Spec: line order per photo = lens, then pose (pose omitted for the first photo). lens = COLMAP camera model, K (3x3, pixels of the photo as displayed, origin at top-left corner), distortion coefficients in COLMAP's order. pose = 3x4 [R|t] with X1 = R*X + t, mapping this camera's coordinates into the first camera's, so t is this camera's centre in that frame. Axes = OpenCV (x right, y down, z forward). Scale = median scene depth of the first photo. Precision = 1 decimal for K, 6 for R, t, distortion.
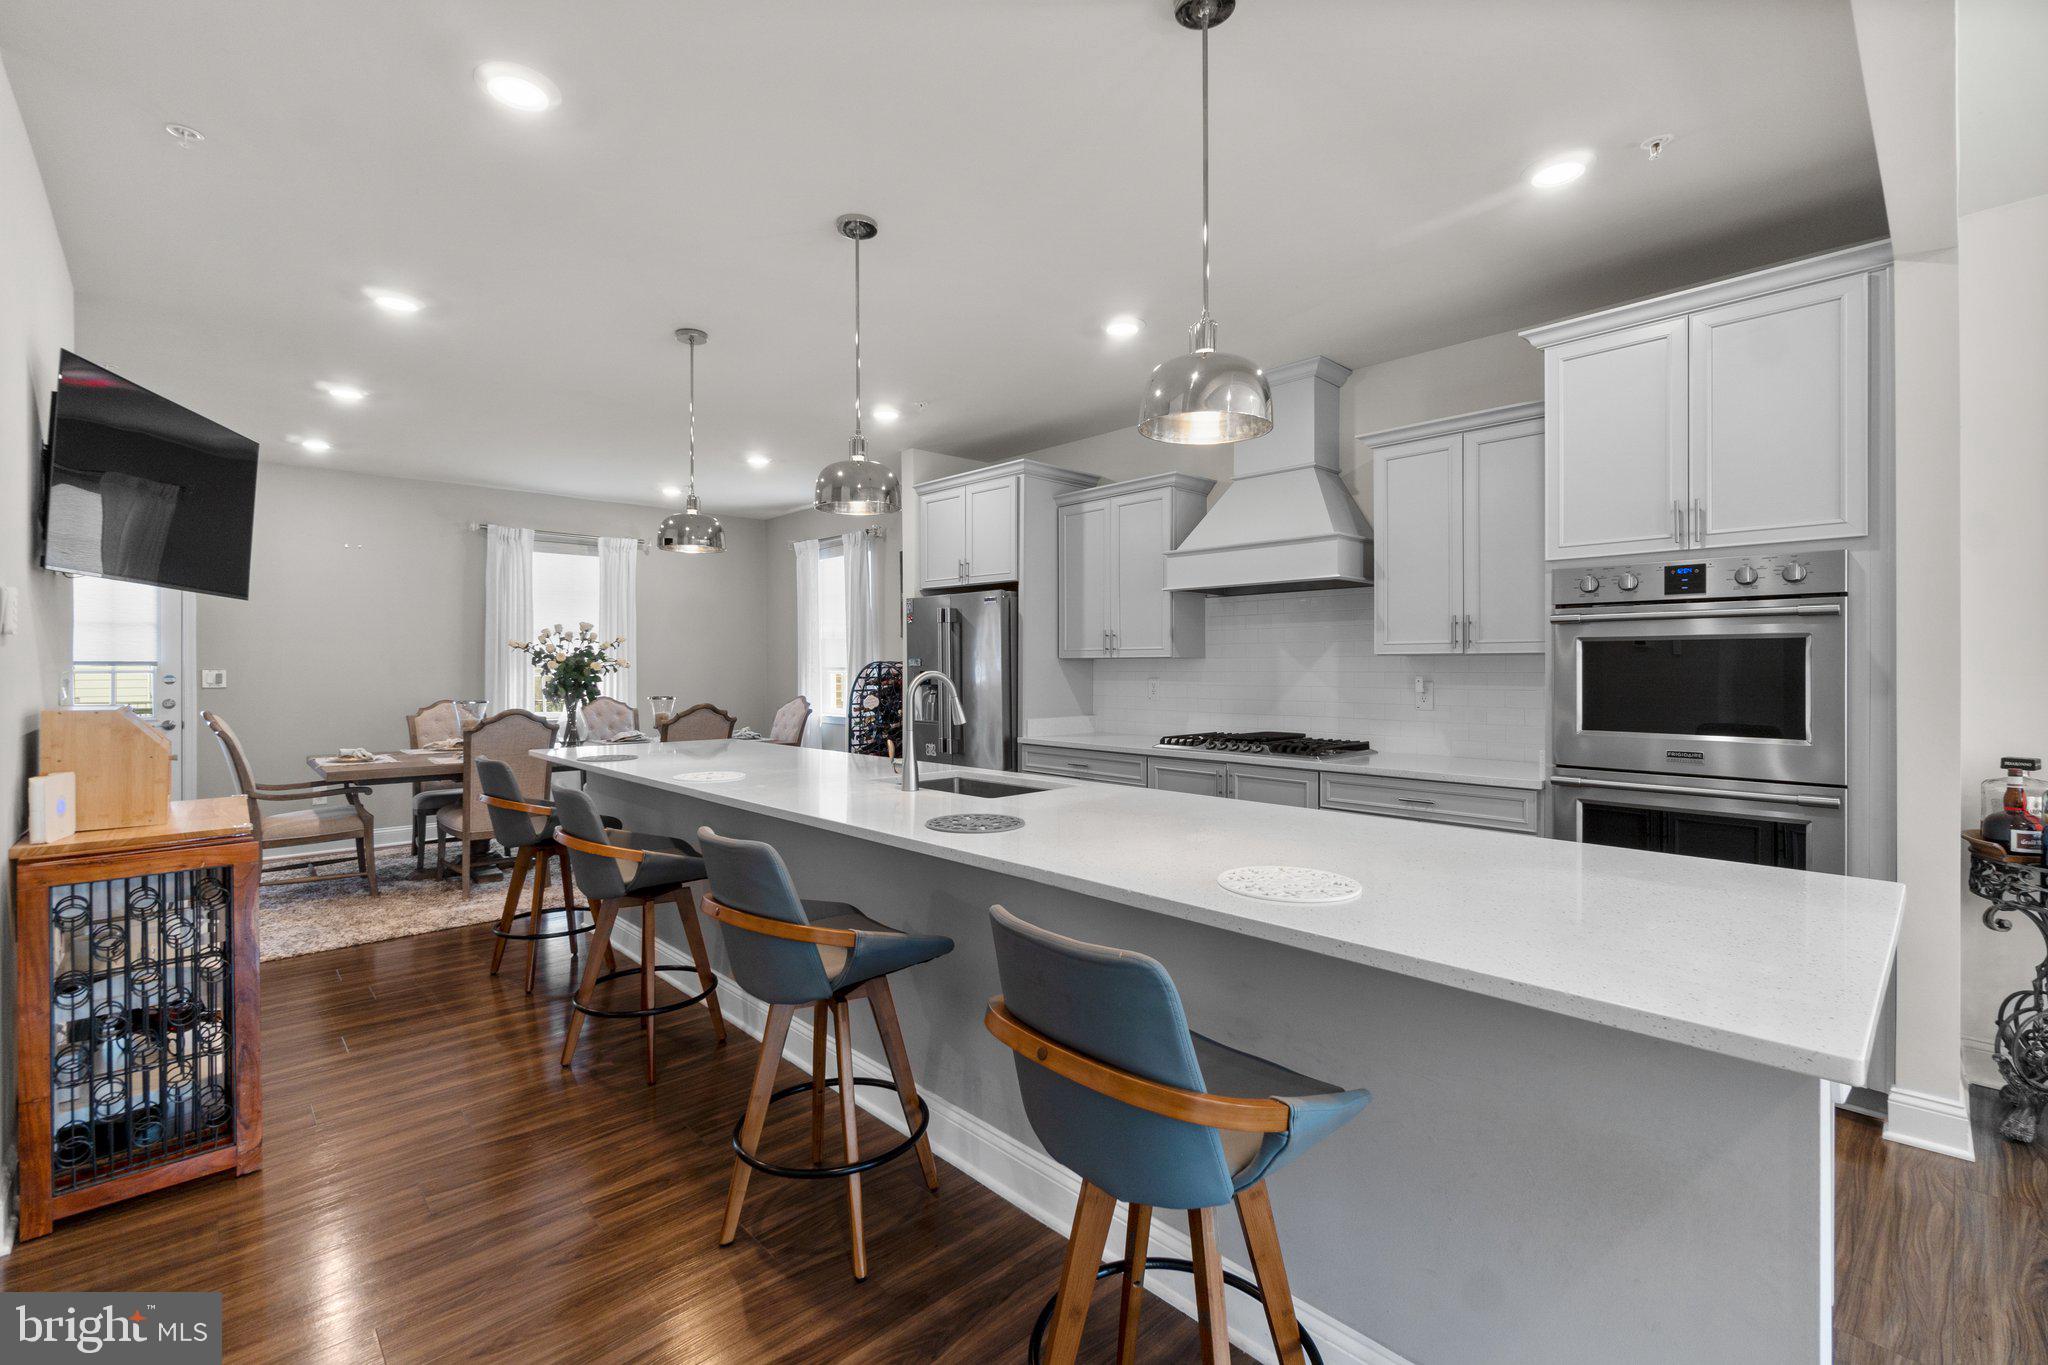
lens RADIAL K [[891.7, 0, 1012.4], [0, 891.7, 667.2], [0, 0, 1]] dist [-0.010118, 0.000210]
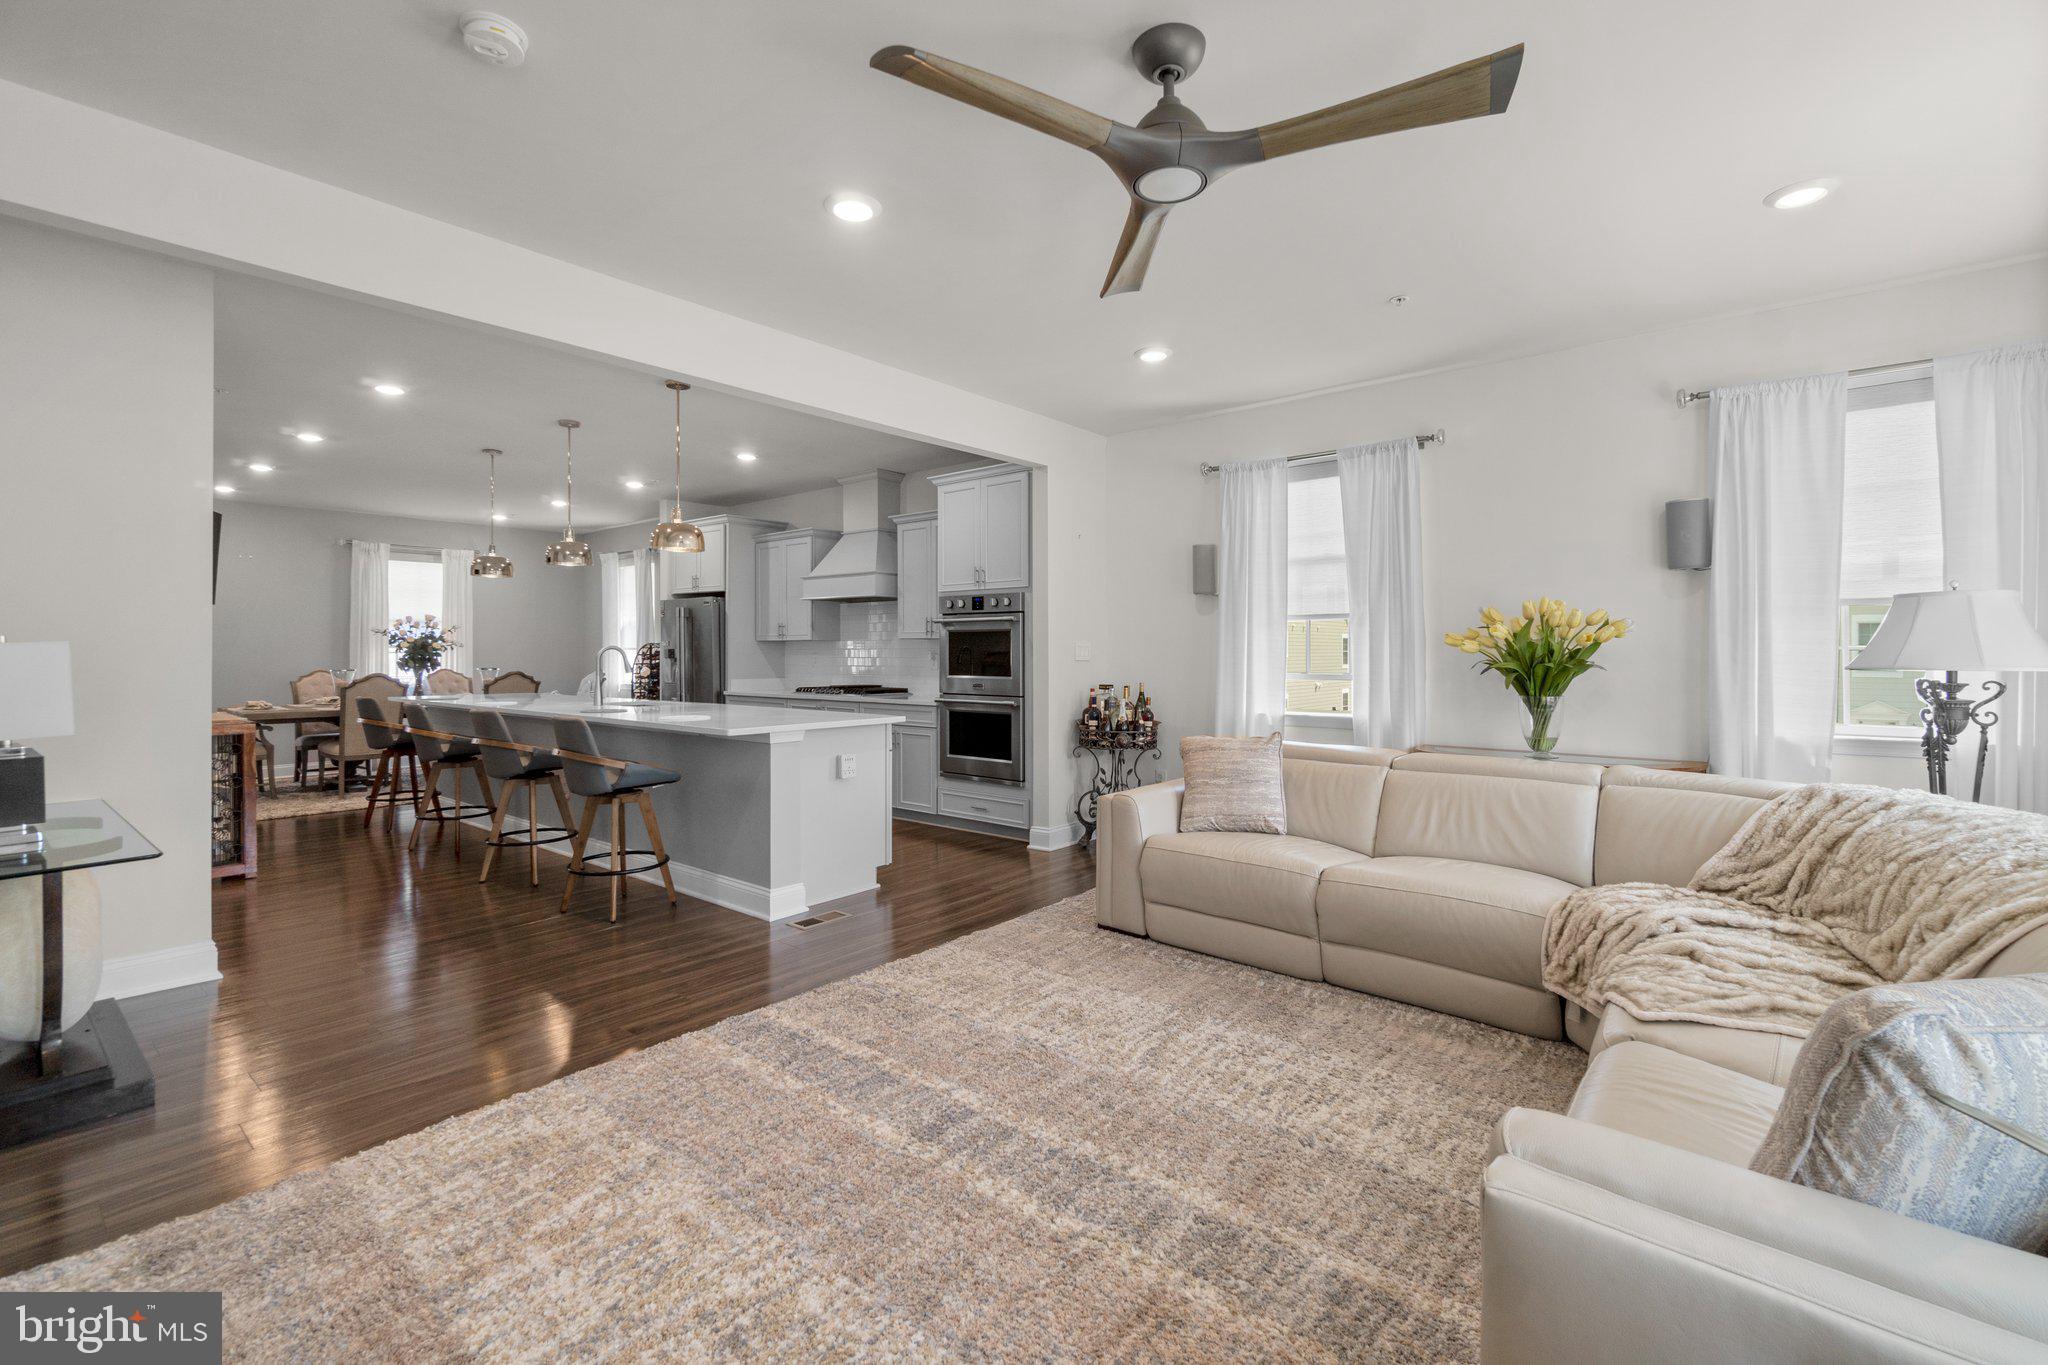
lens RADIAL K [[891.7, 0, 1027.6], [0, 891.7, 650.2], [0, 0, 1]] dist [-0.010118, 0.000210]
pose [[0.991043, 0.000870, 0.133538, 0.318907], [-0.000561, 0.999997, -0.002349, 0.010288], [-0.133539, 0.002253, 0.991041, -0.612060]]
